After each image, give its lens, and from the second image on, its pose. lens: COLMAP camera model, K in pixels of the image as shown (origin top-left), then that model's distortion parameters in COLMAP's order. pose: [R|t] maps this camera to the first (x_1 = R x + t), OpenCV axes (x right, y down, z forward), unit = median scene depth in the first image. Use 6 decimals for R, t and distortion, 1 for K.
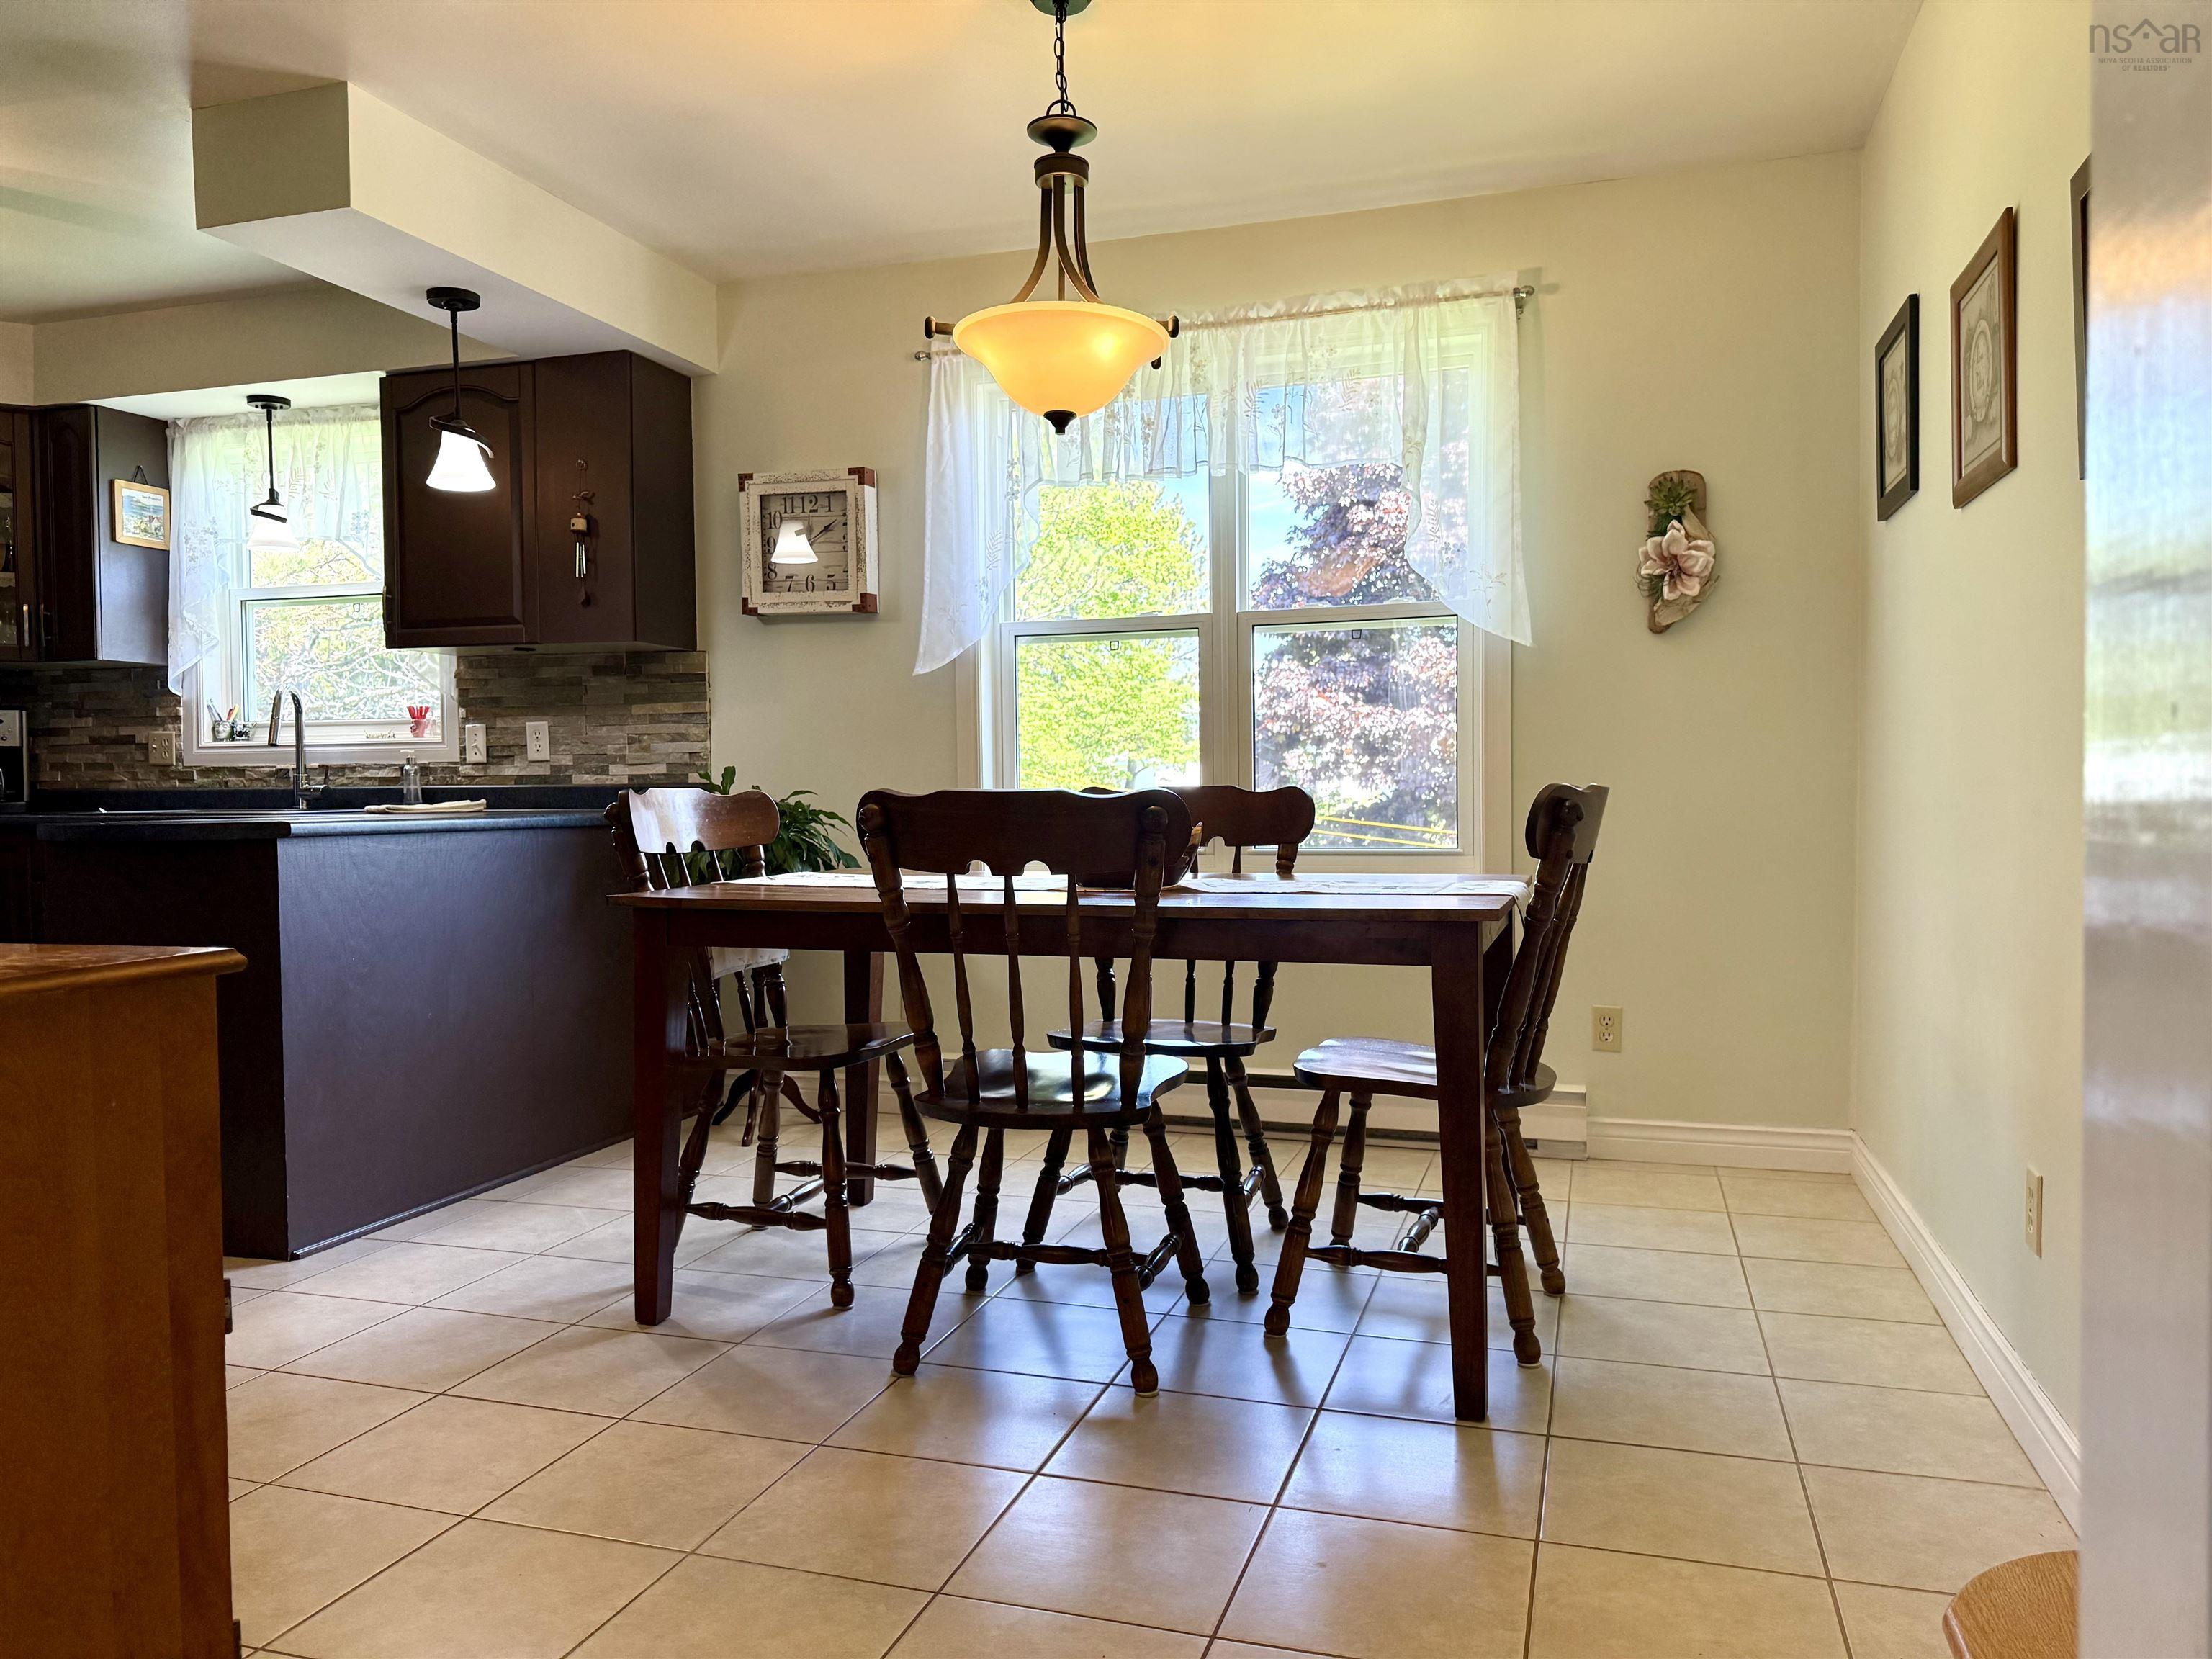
lens RADIAL K [[1578.6, 0, 1106.0], [0, 1578.6, 829.5], [0, 0, 1]] dist [0.078910, -0.075558]
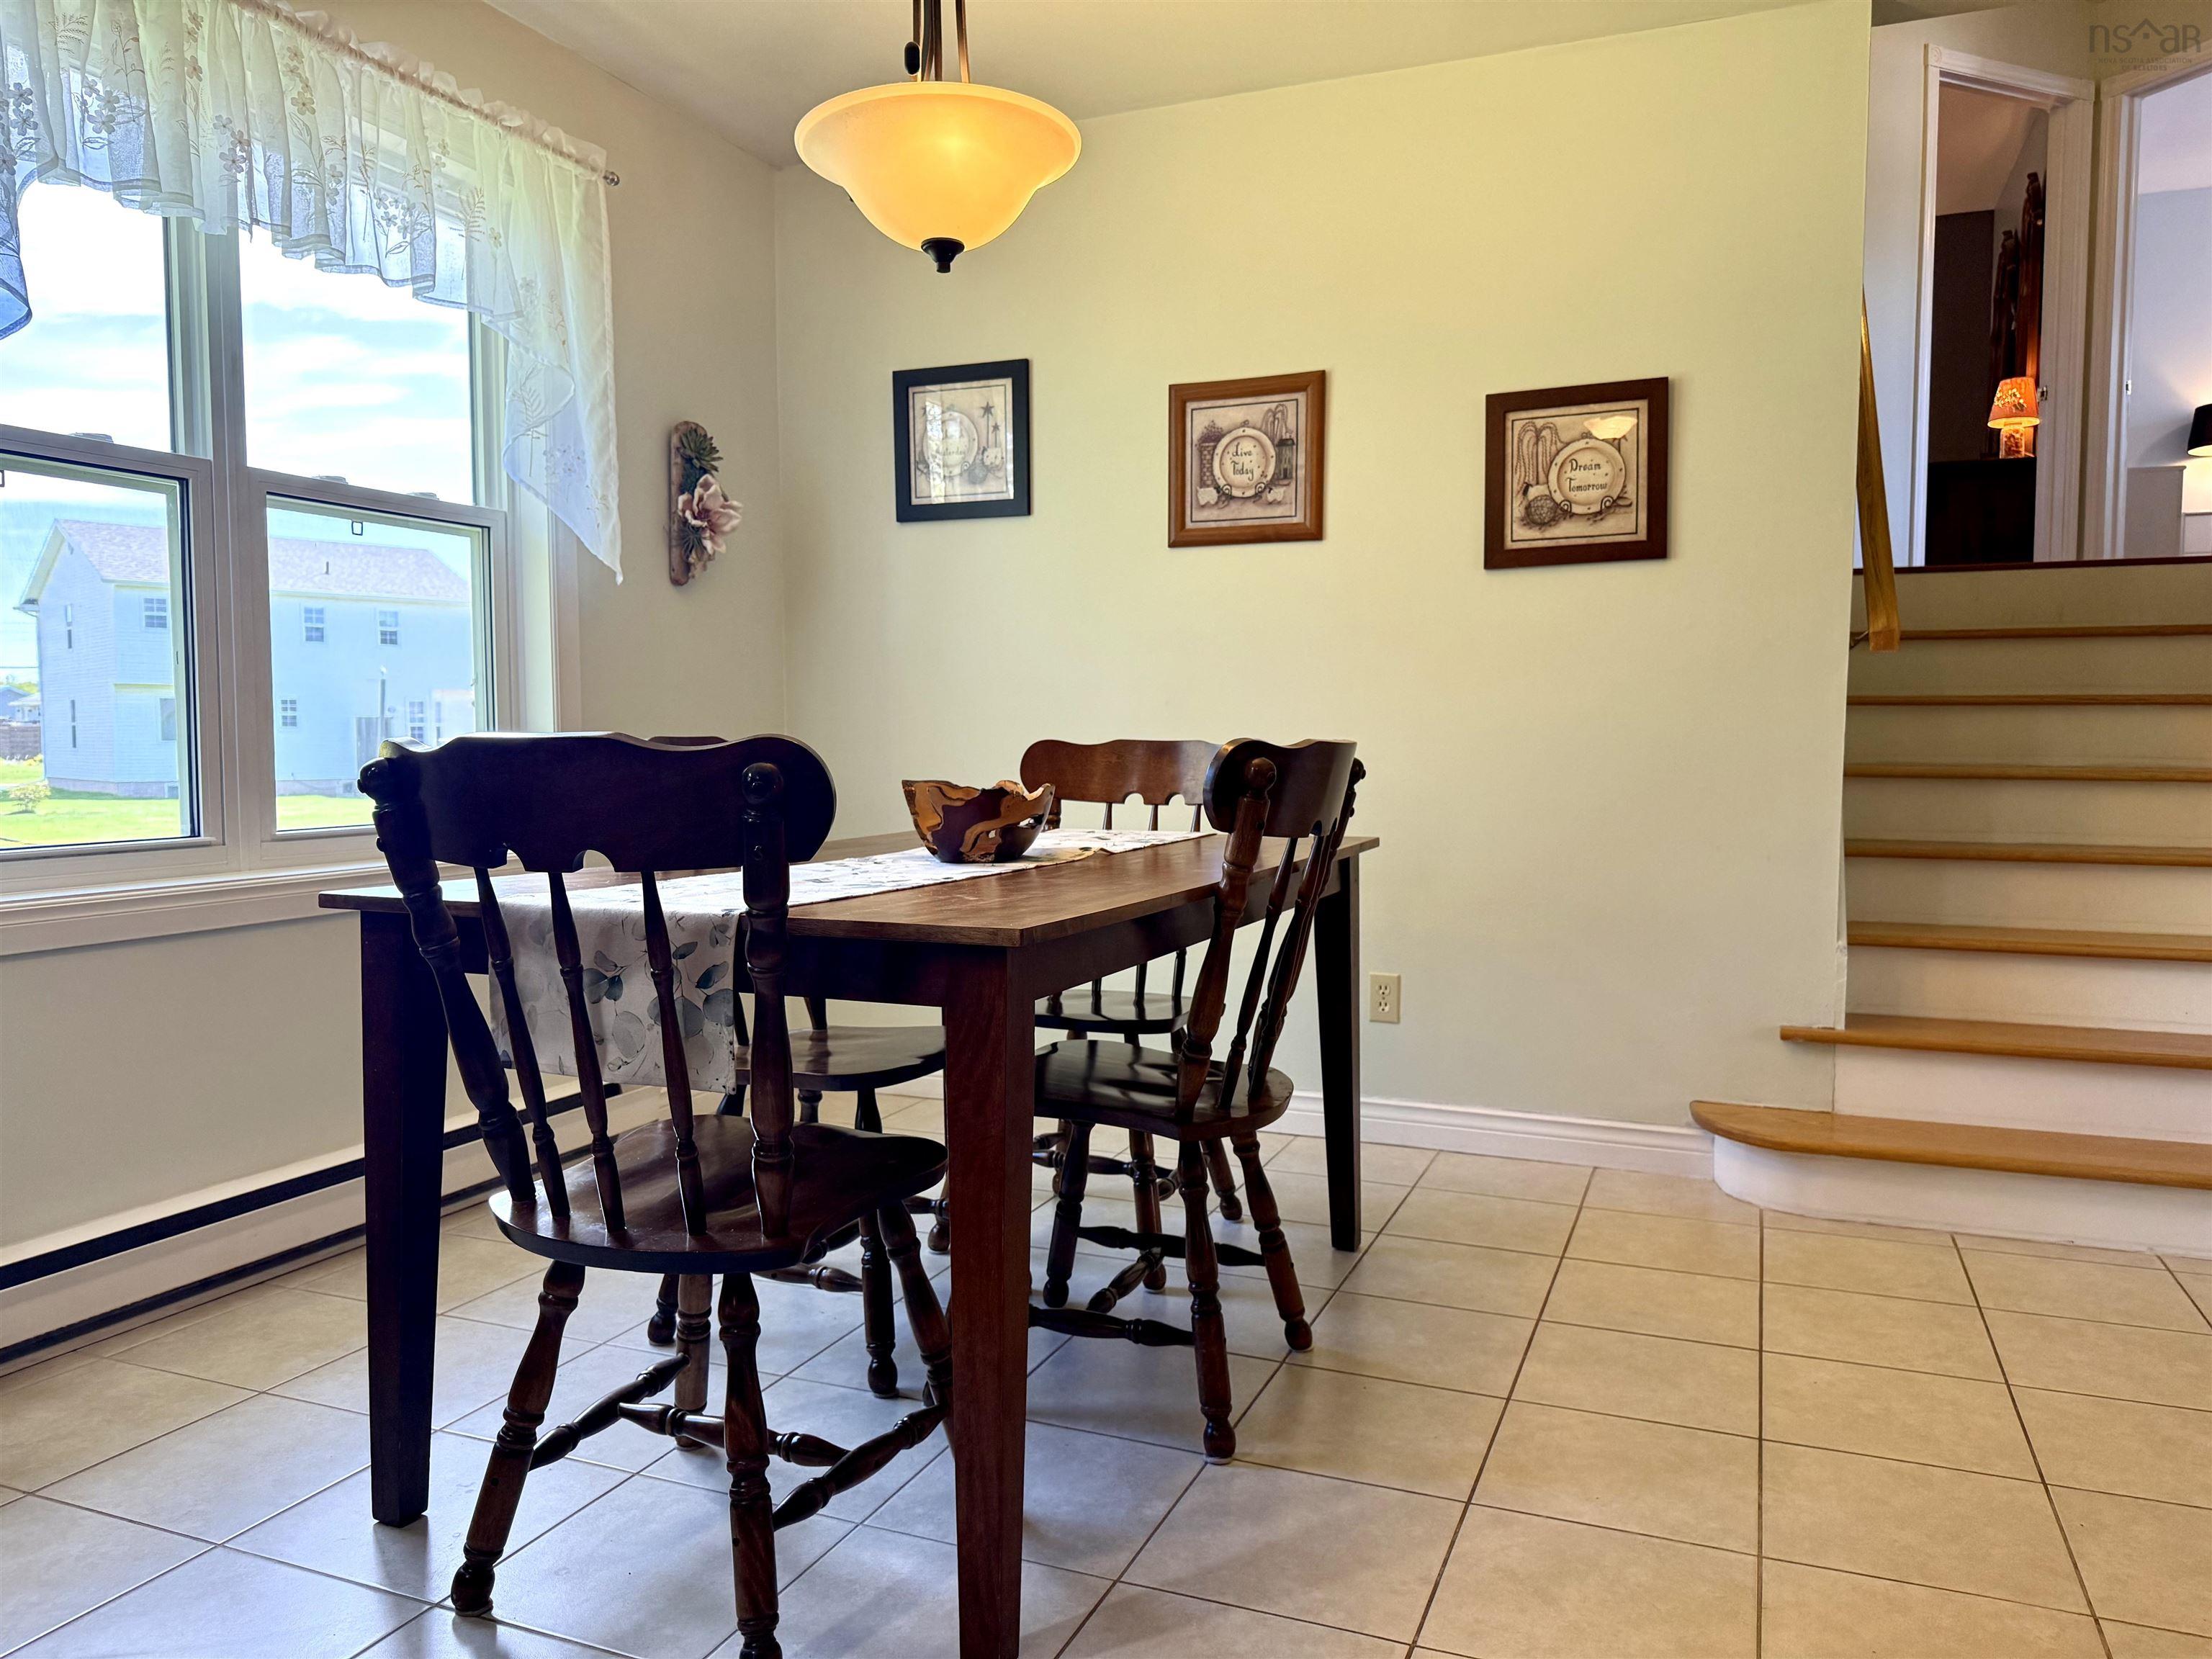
lens RADIAL K [[1585.5, 0, 1106.0], [0, 1585.5, 829.5], [0, 0, 1]] dist [0.094615, -0.205647]
pose [[0.073698, -0.046556, 0.996193, -0.500449], [0.022248, 0.998738, 0.045029, -0.007953], [-0.997032, 0.018845, 0.074641, 0.546907]]
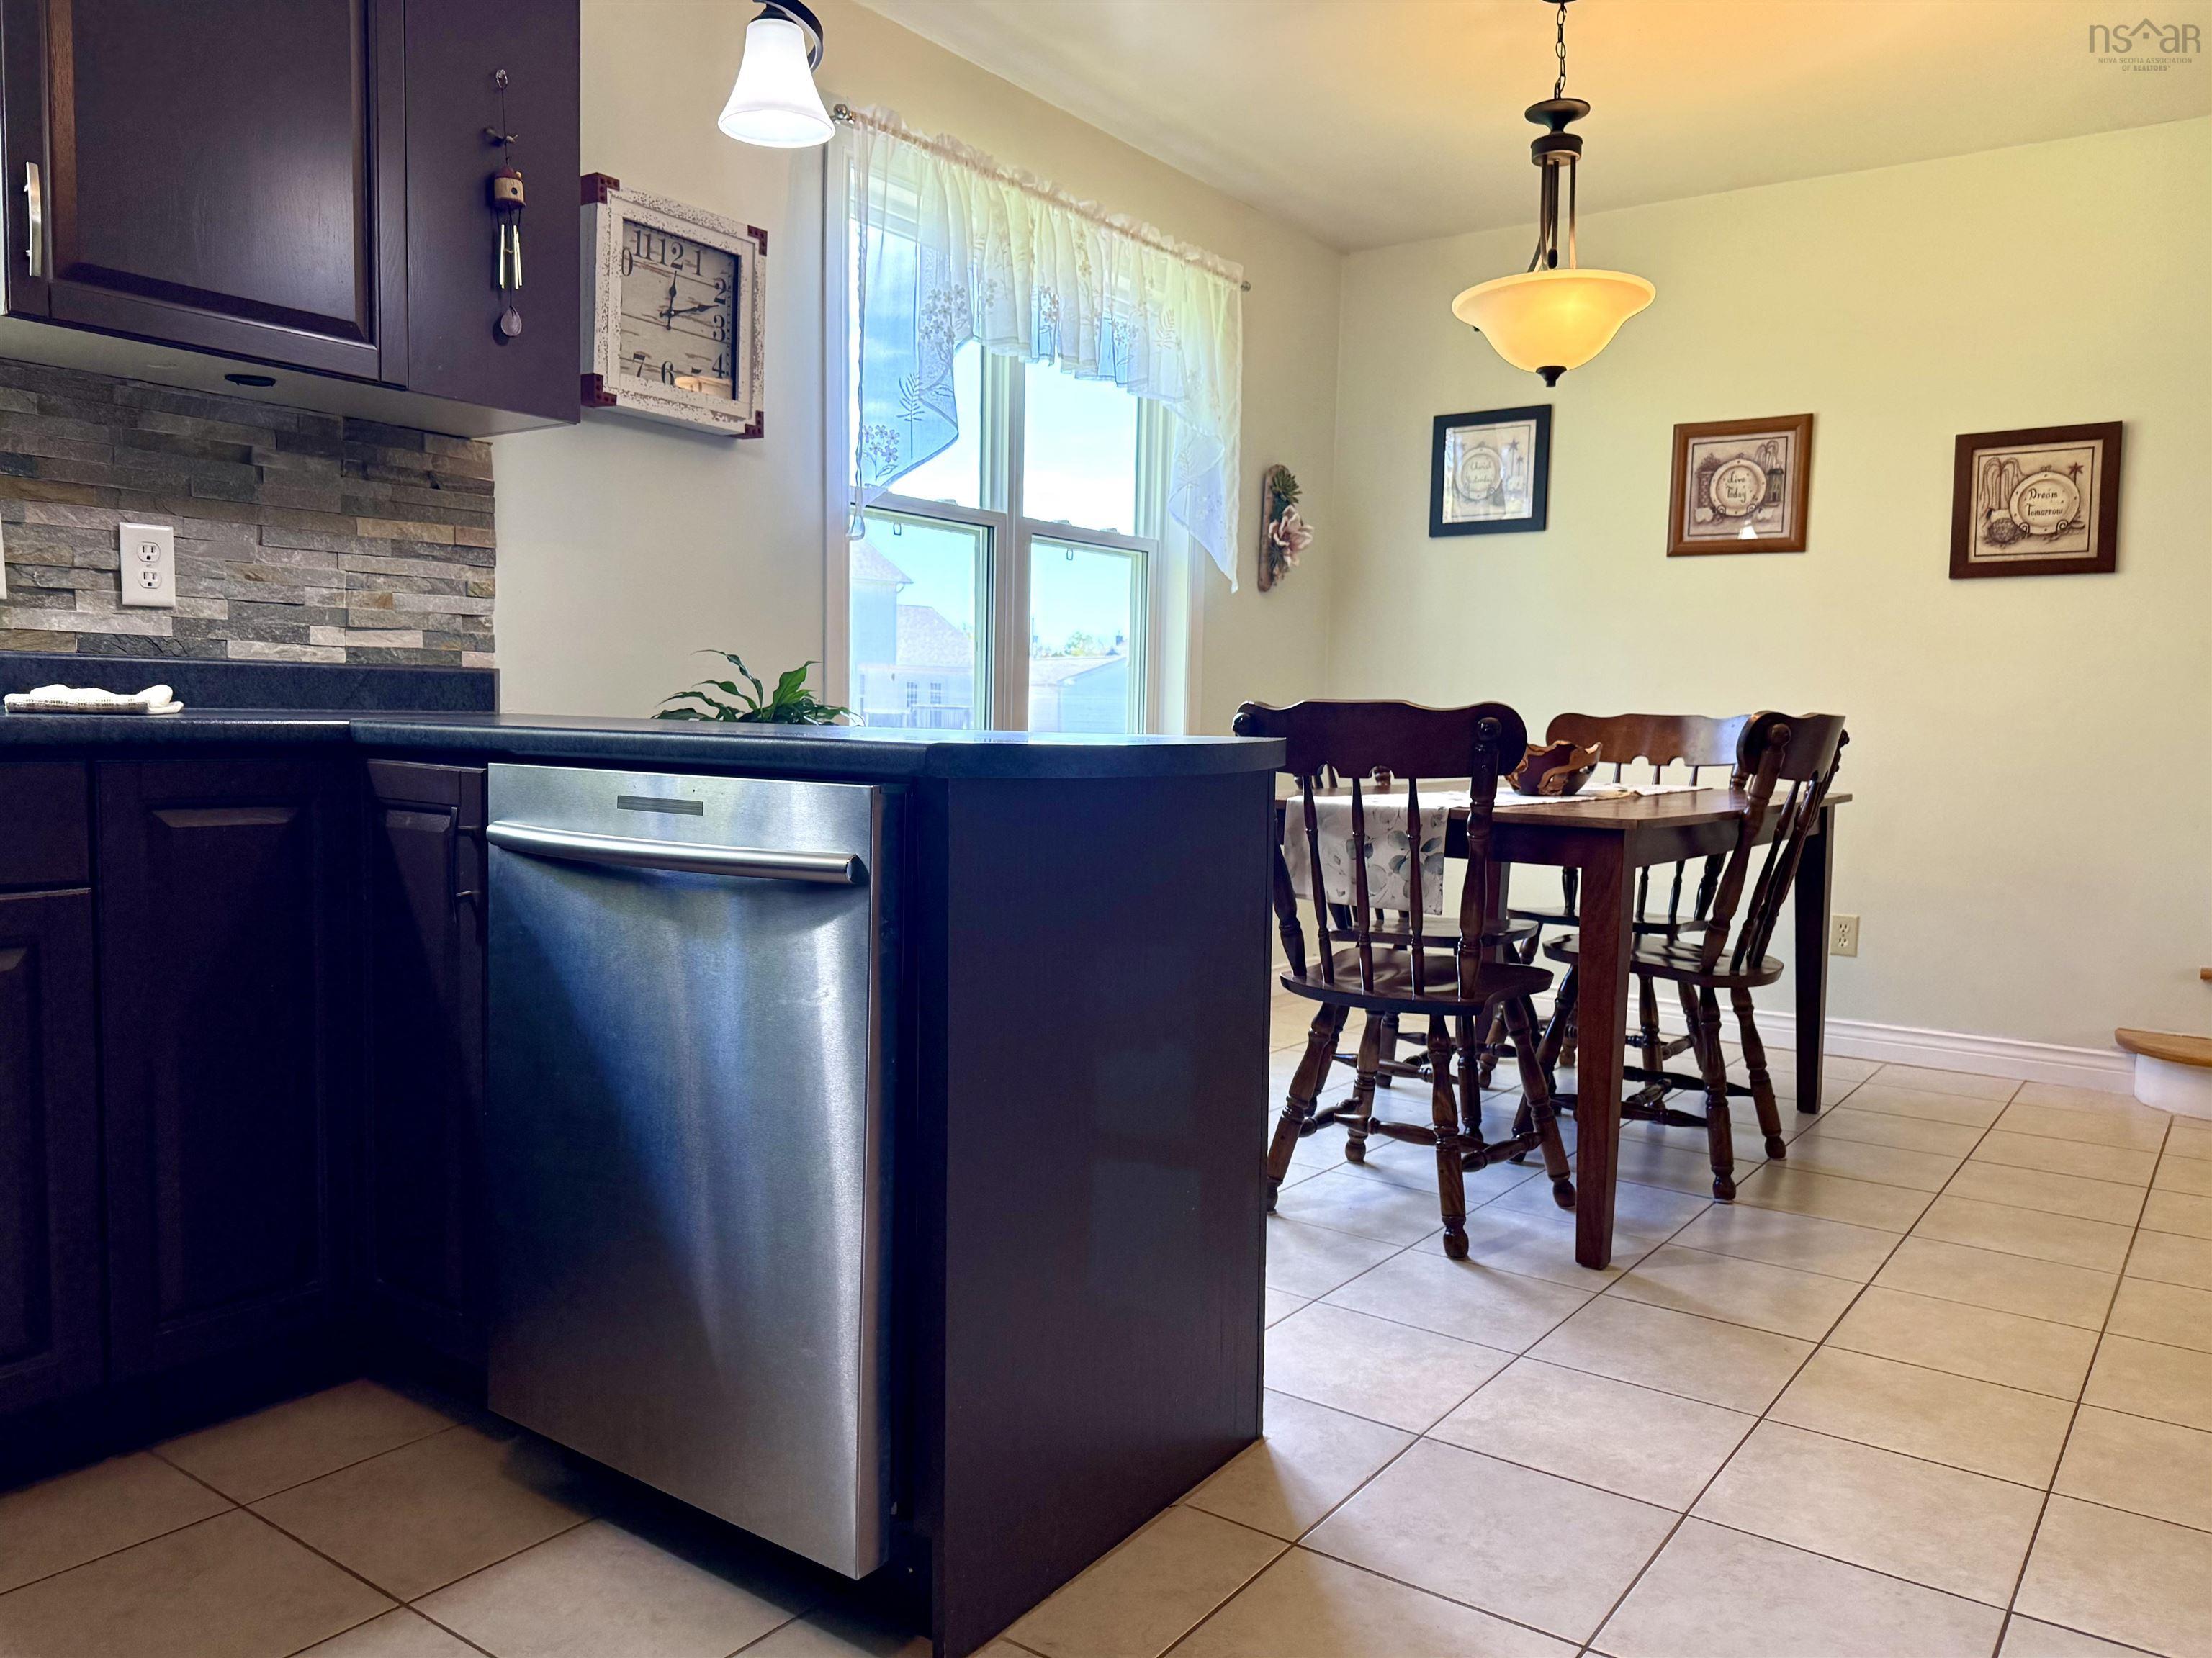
lens RADIAL K [[1617.2, 0, 1109.7], [0, 1617.2, 858.0], [0, 0, 1]] dist [-0.001923, -0.006204]
pose [[0.308811, -0.069993, 0.948544, -0.757956], [0.002665, 0.997348, 0.072727, -0.001958], [-0.951120, -0.019931, 0.308179, 0.590124]]
